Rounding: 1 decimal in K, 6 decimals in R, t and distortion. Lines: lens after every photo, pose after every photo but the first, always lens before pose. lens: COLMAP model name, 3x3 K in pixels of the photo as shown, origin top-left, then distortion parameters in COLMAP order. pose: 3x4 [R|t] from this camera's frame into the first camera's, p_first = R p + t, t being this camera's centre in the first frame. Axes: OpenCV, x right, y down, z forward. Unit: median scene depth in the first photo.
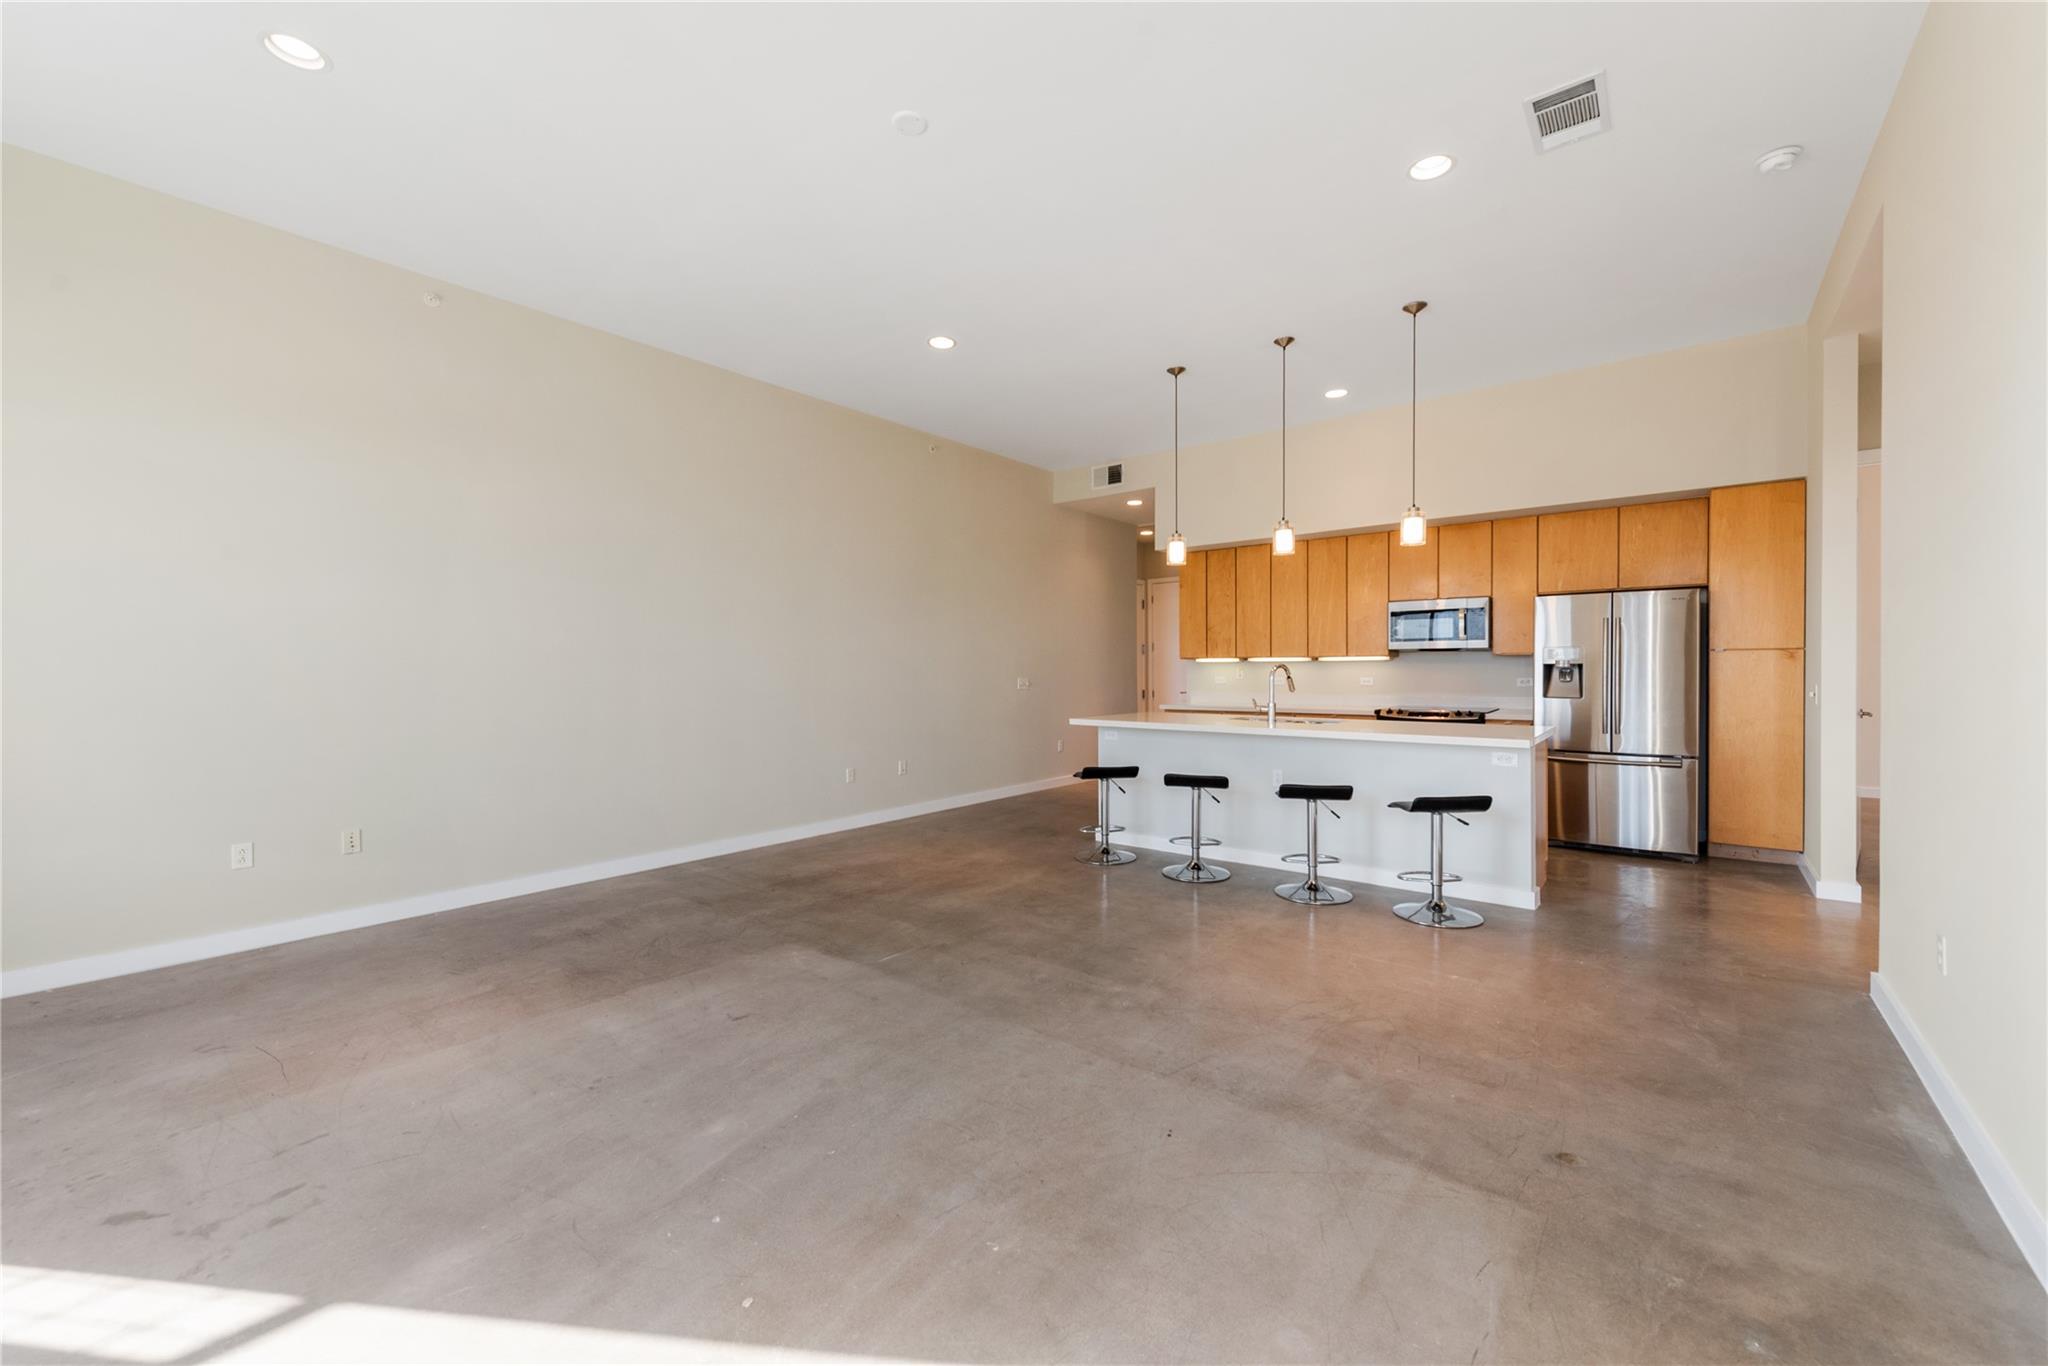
lens RADIAL K [[808.0, 0, 1031.7], [0, 808.0, 674.3], [0, 0, 1]] dist [0.016288, -0.006798]
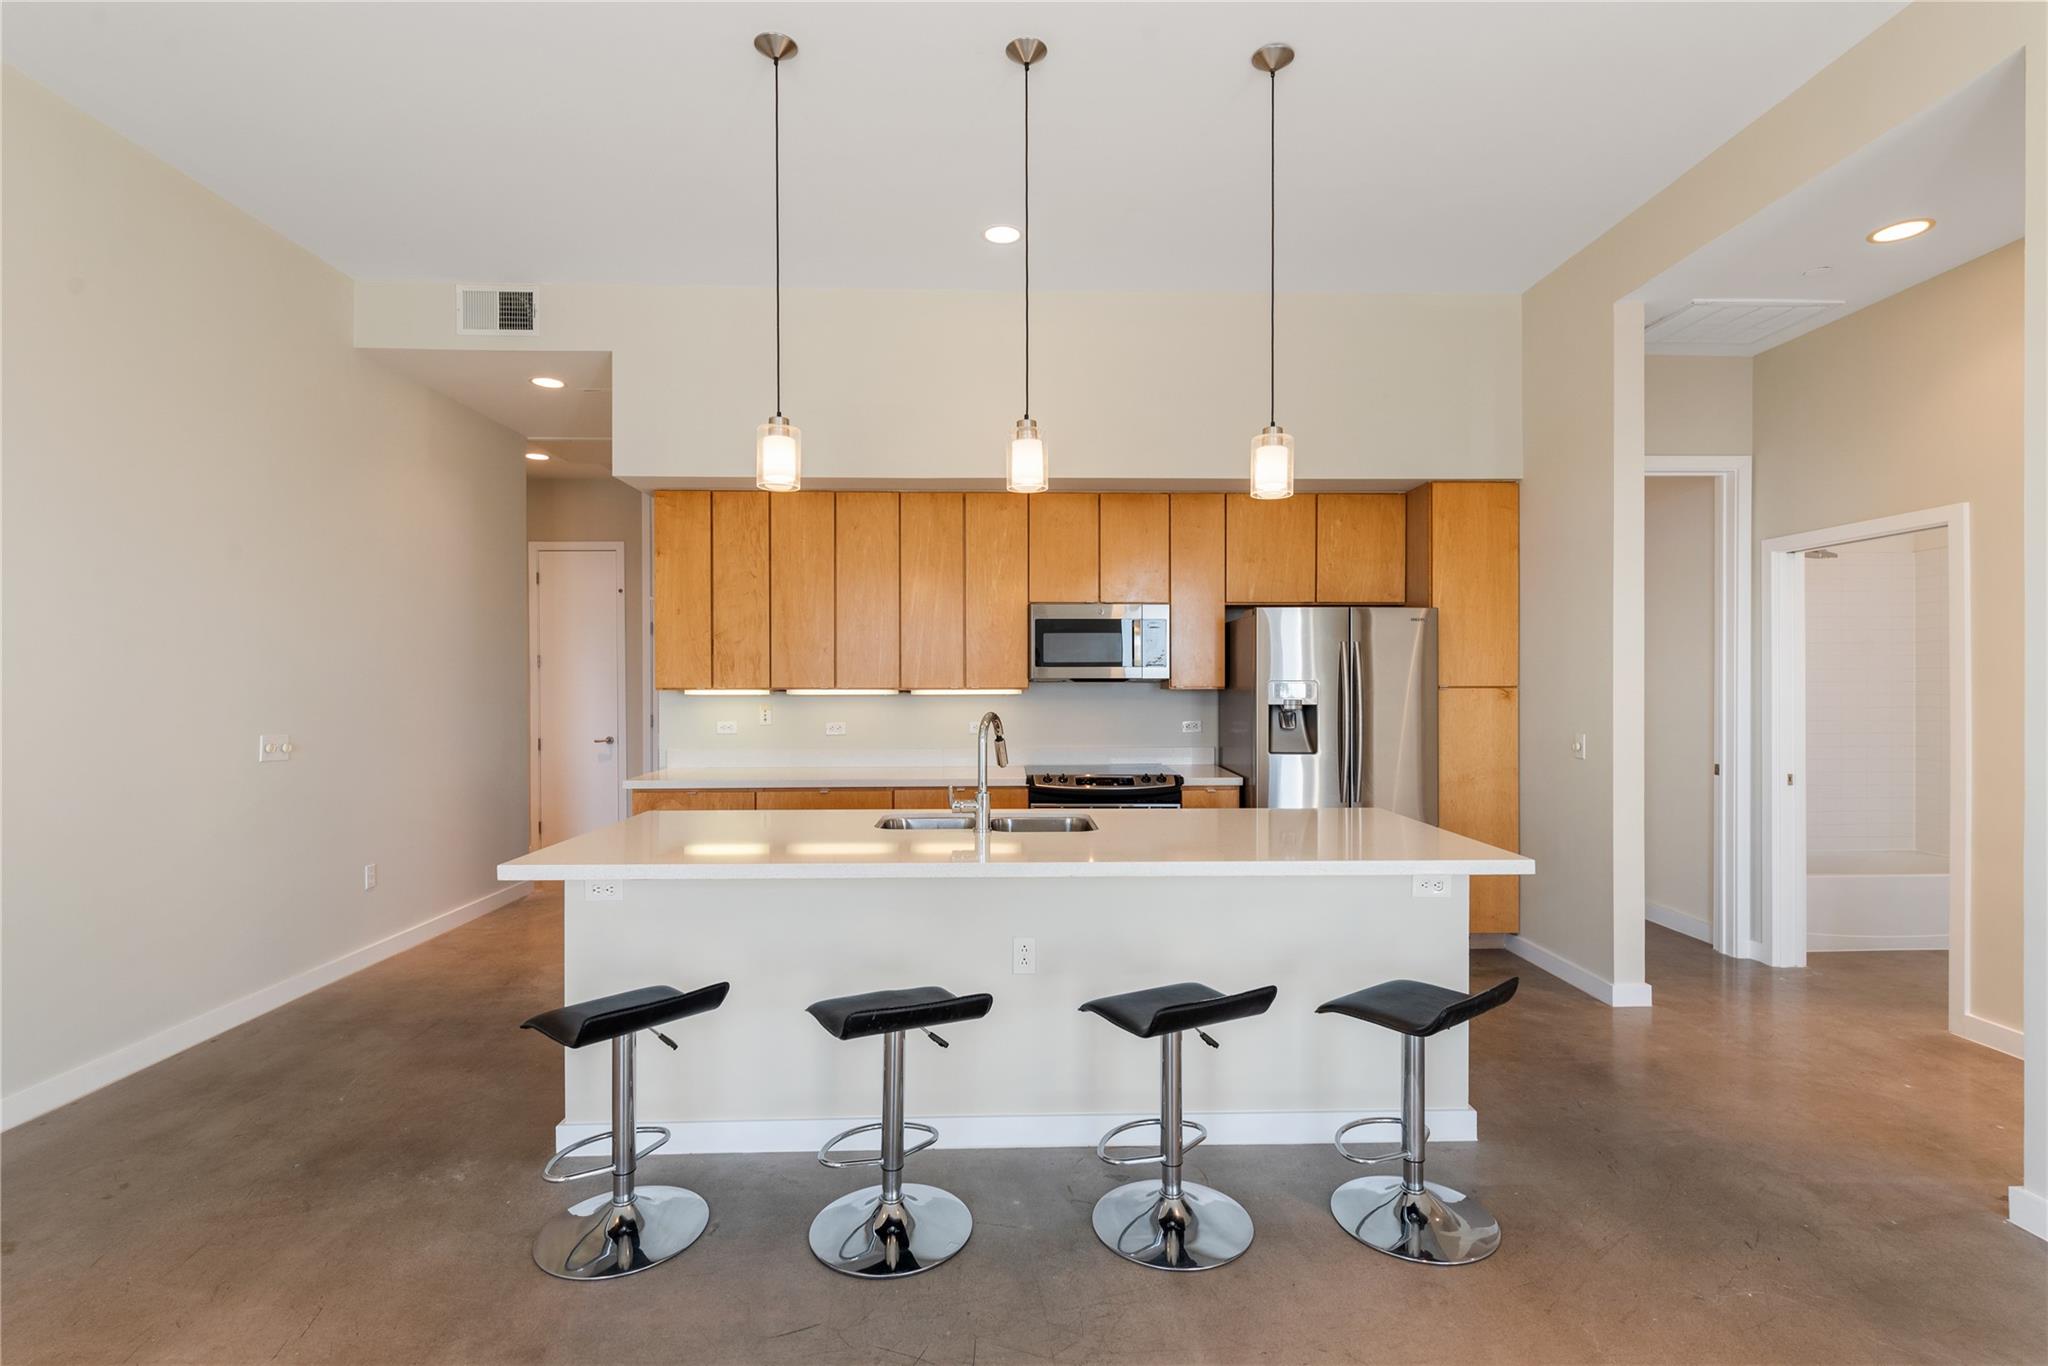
lens RADIAL K [[965.5, 0, 1036.1], [0, 965.5, 685.8], [0, 0, 1]] dist [0.009598, -0.000788]
pose [[0.757999, 0.001630, 0.652254, -0.061797], [0.002130, 0.999985, -0.004974, -0.027287], [-0.652252, 0.005159, 0.757984, 0.545226]]
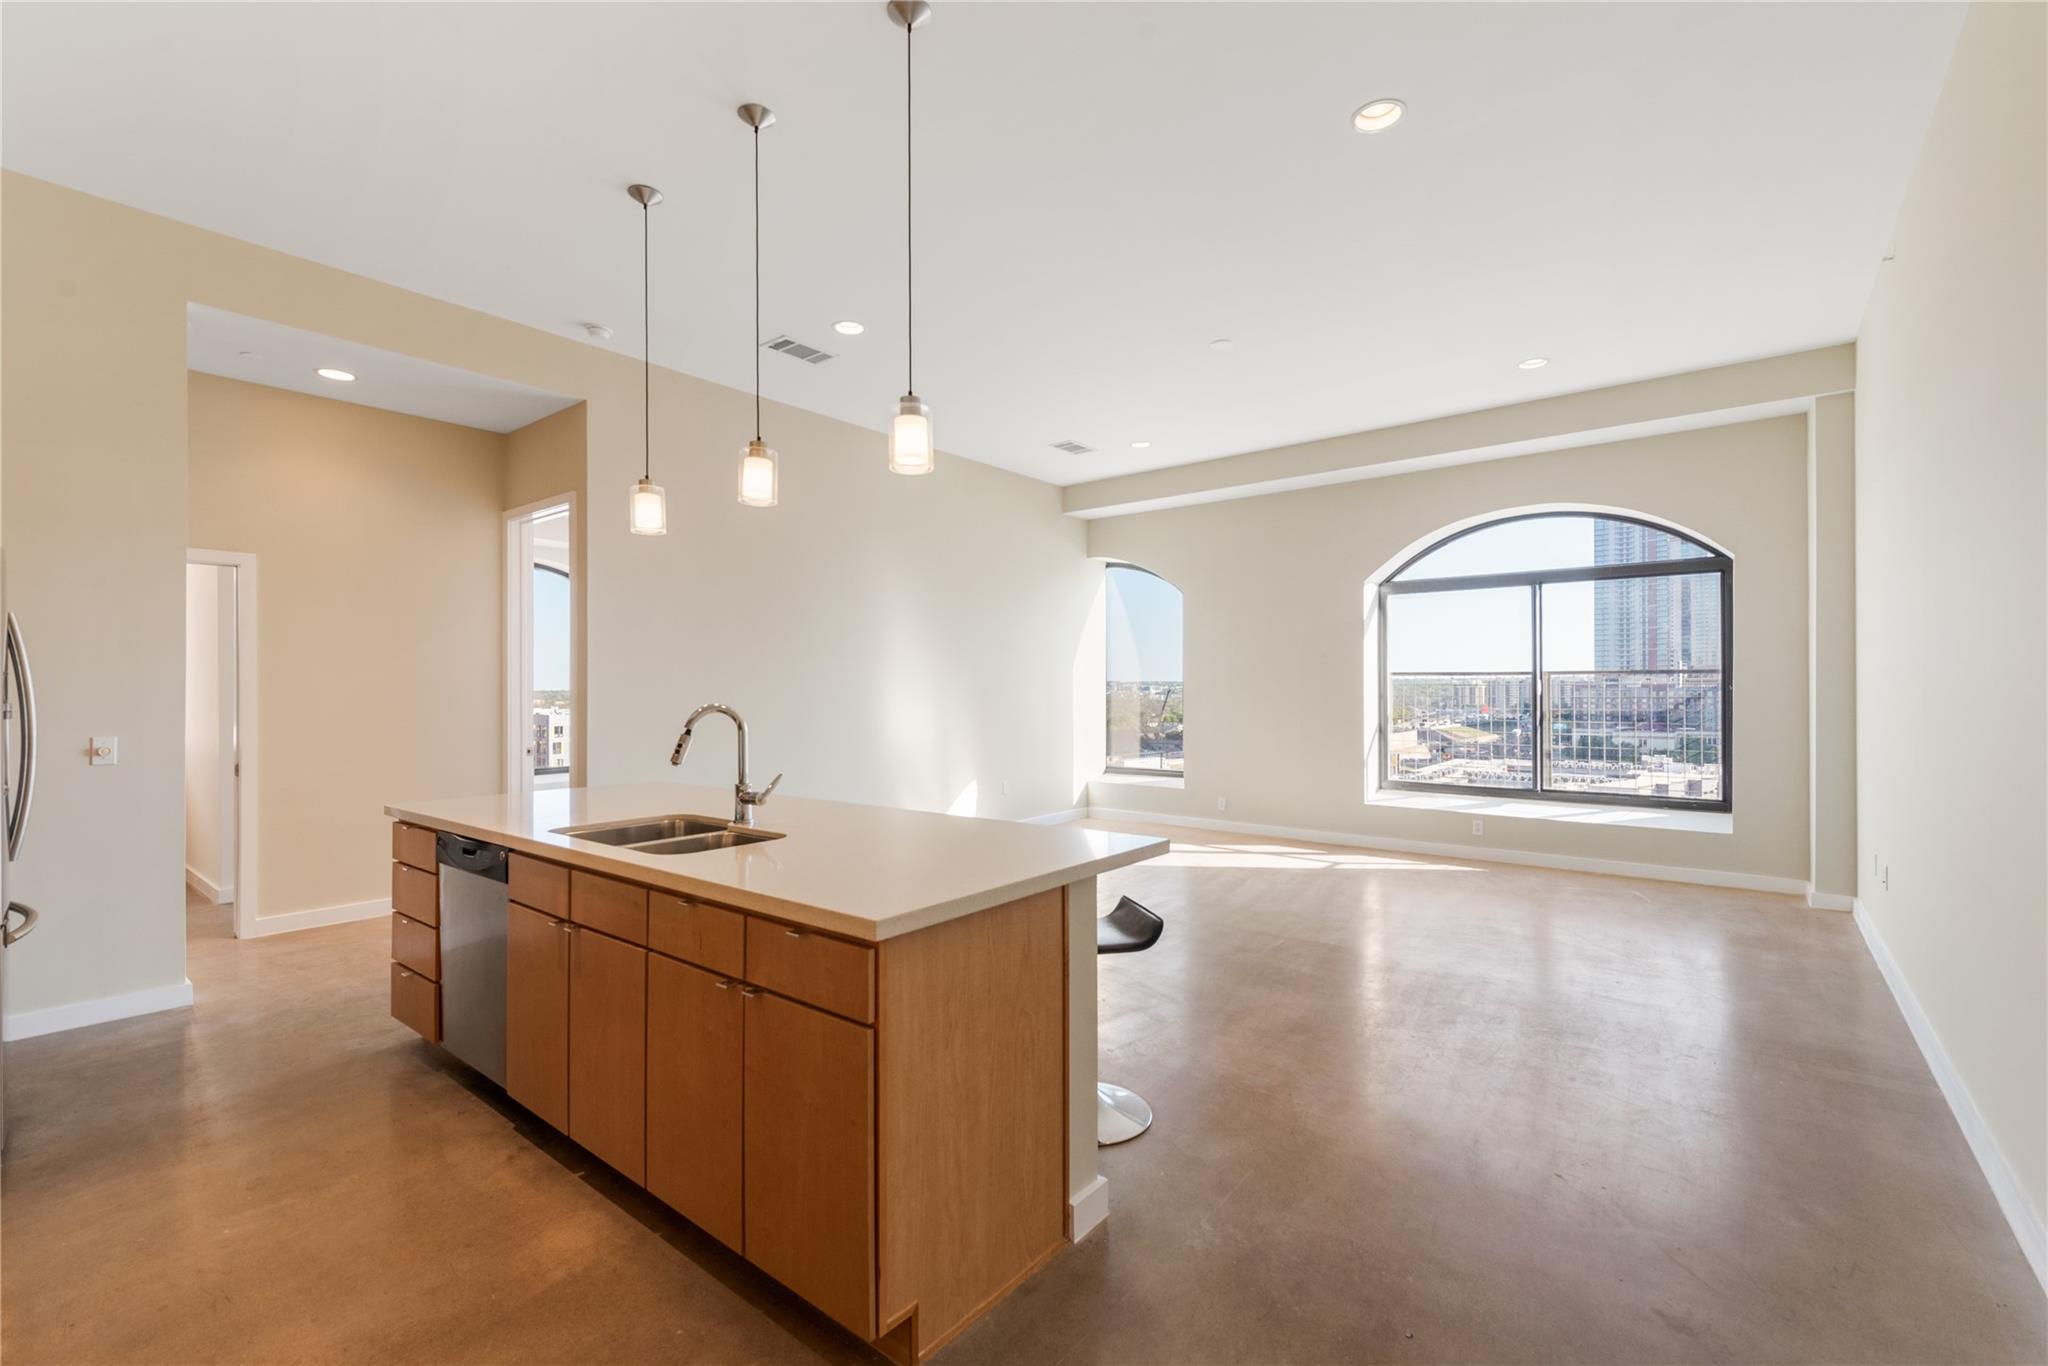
lens RADIAL K [[873.9, 0, 1035.7], [0, 873.9, 683.0], [0, 0, 1]] dist [0.006945, -0.000112]
pose [[-0.999957, 0.008757, -0.003126, 0.122230], [0.008759, 0.999961, -0.000606, -0.023773], [0.003121, -0.000633, -0.999995, 1.555787]]
